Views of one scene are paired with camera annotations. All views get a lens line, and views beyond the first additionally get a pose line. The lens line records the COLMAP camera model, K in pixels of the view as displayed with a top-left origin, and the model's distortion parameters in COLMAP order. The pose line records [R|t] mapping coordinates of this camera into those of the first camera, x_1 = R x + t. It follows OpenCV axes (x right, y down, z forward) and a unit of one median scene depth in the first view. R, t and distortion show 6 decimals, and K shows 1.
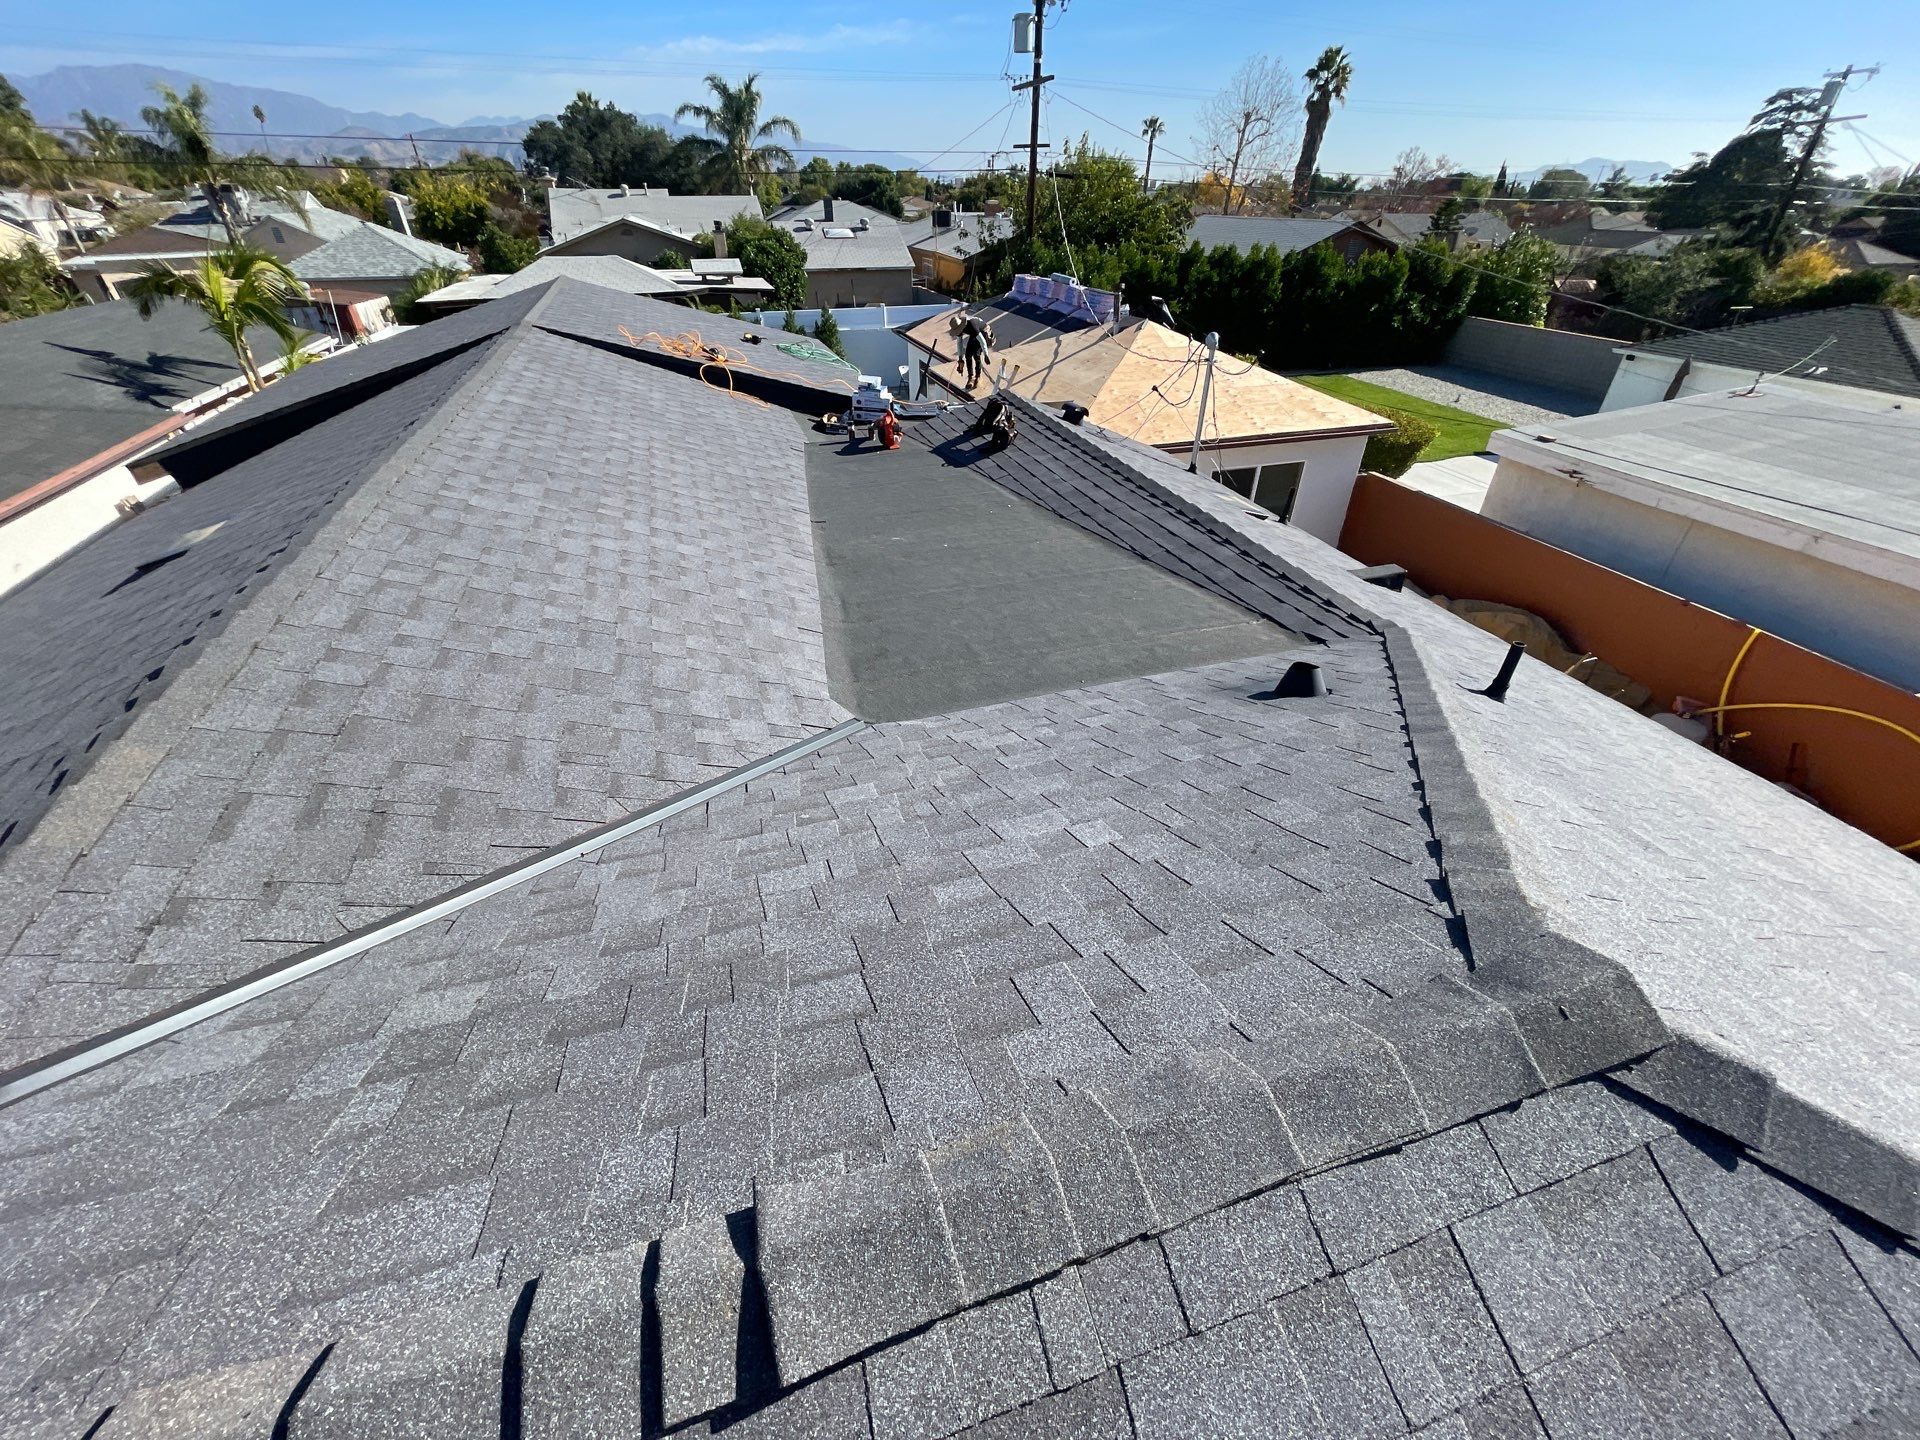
lens RADIAL K [[756.2, 0, 971.0], [0, 756.2, 720.8], [0, 0, 1]] dist [0.001146, 0.000117]
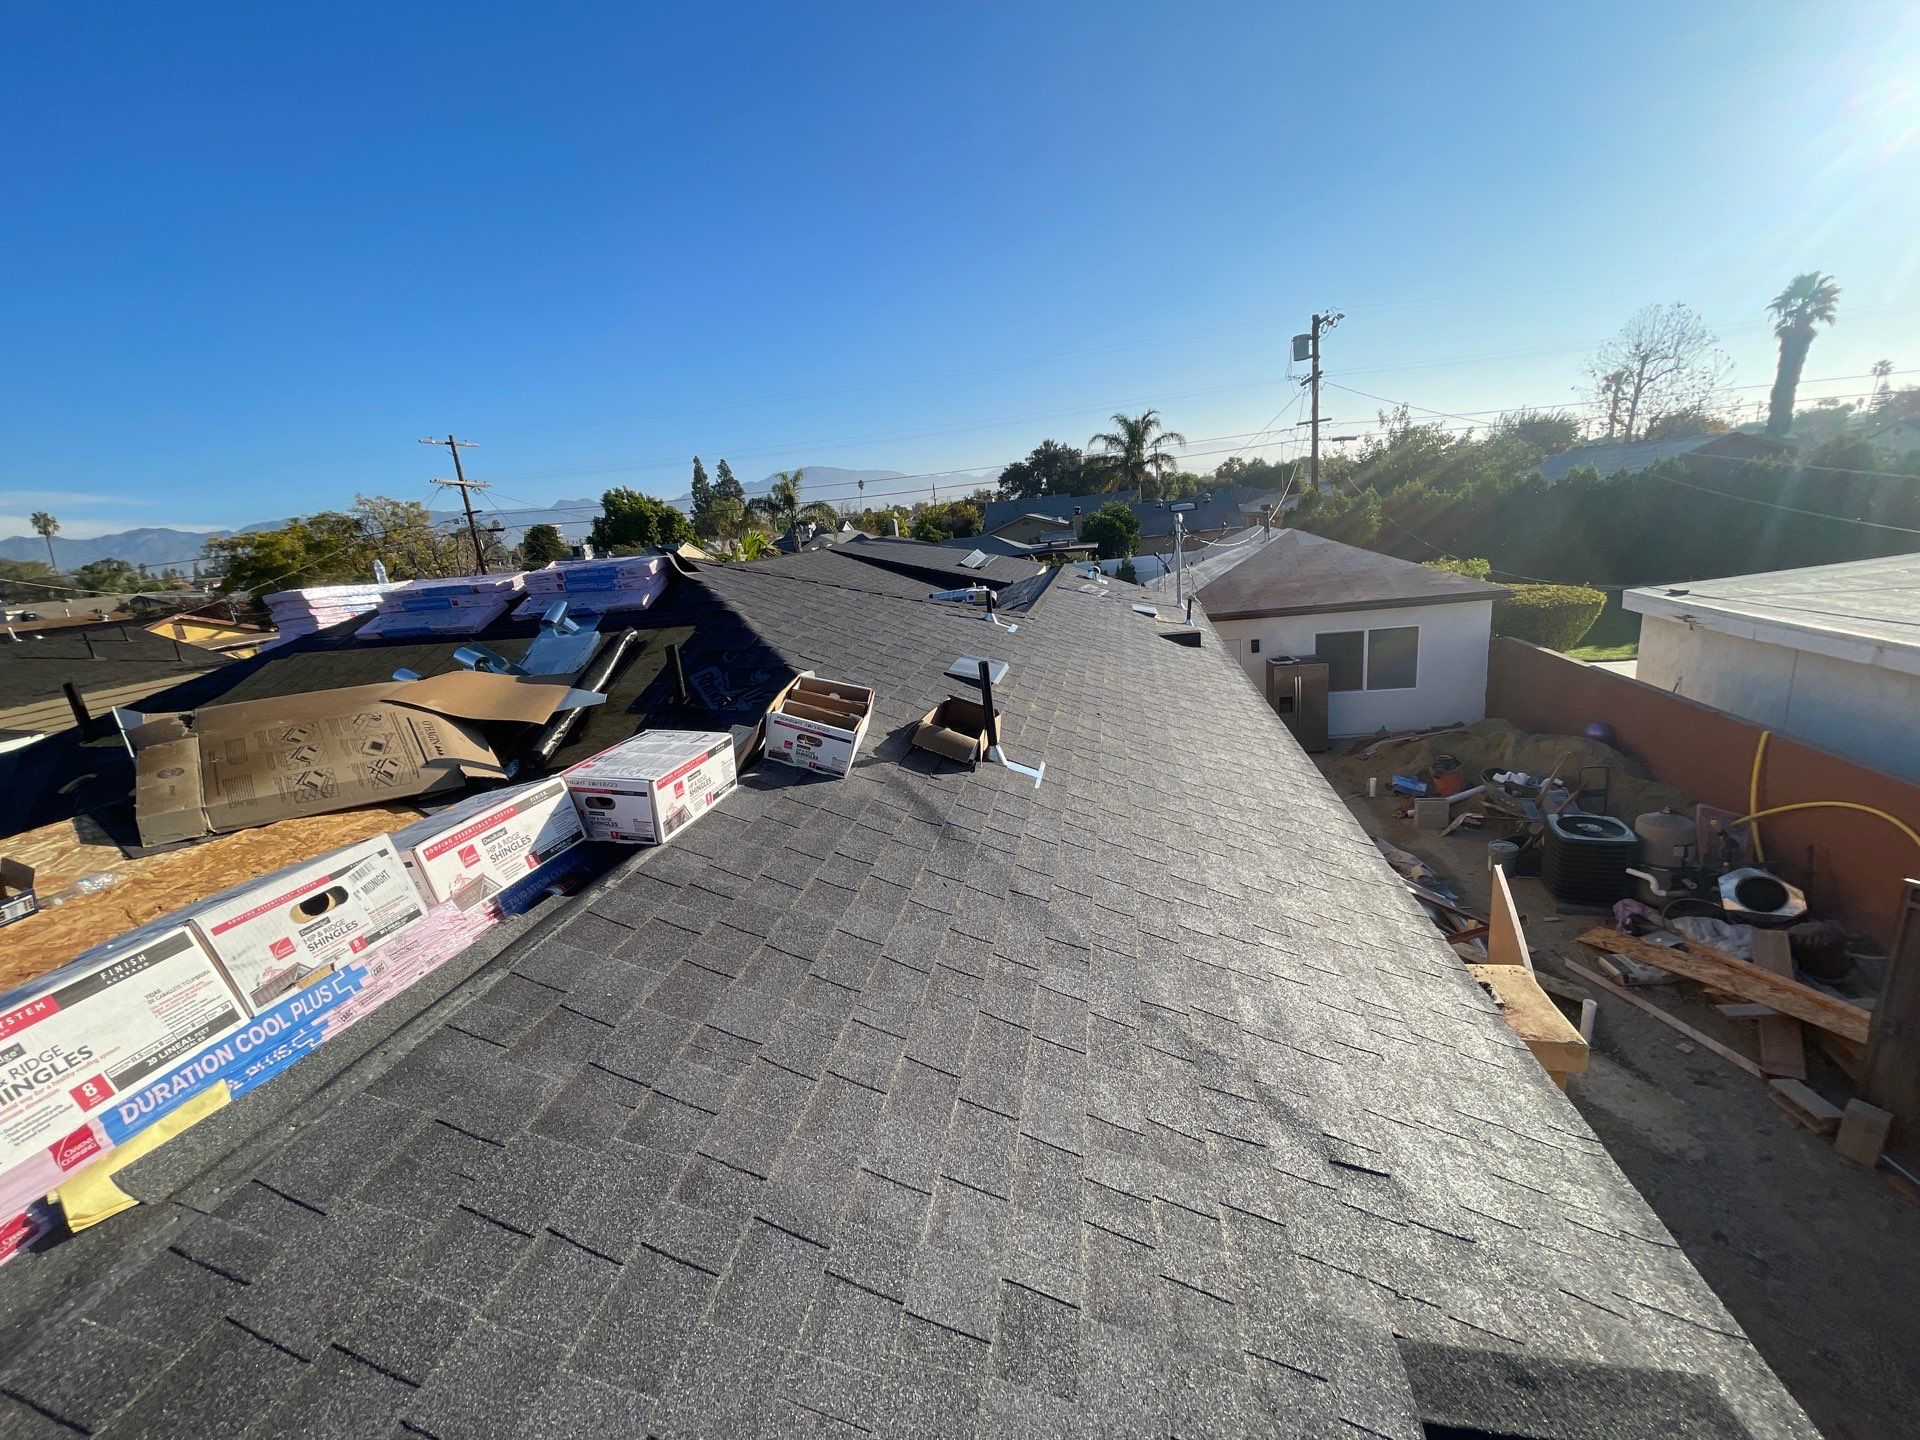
lens RADIAL K [[788.8, 0, 960.0], [0, 788.8, 720.0], [0, 0, 1]] dist [0.002188, -0.004044]
pose [[0.861005, 0.032157, -0.507578, 0.122418], [-0.196219, 0.941737, -0.273183, 0.063681], [0.469221, 0.334809, 0.817151, -0.057188]]
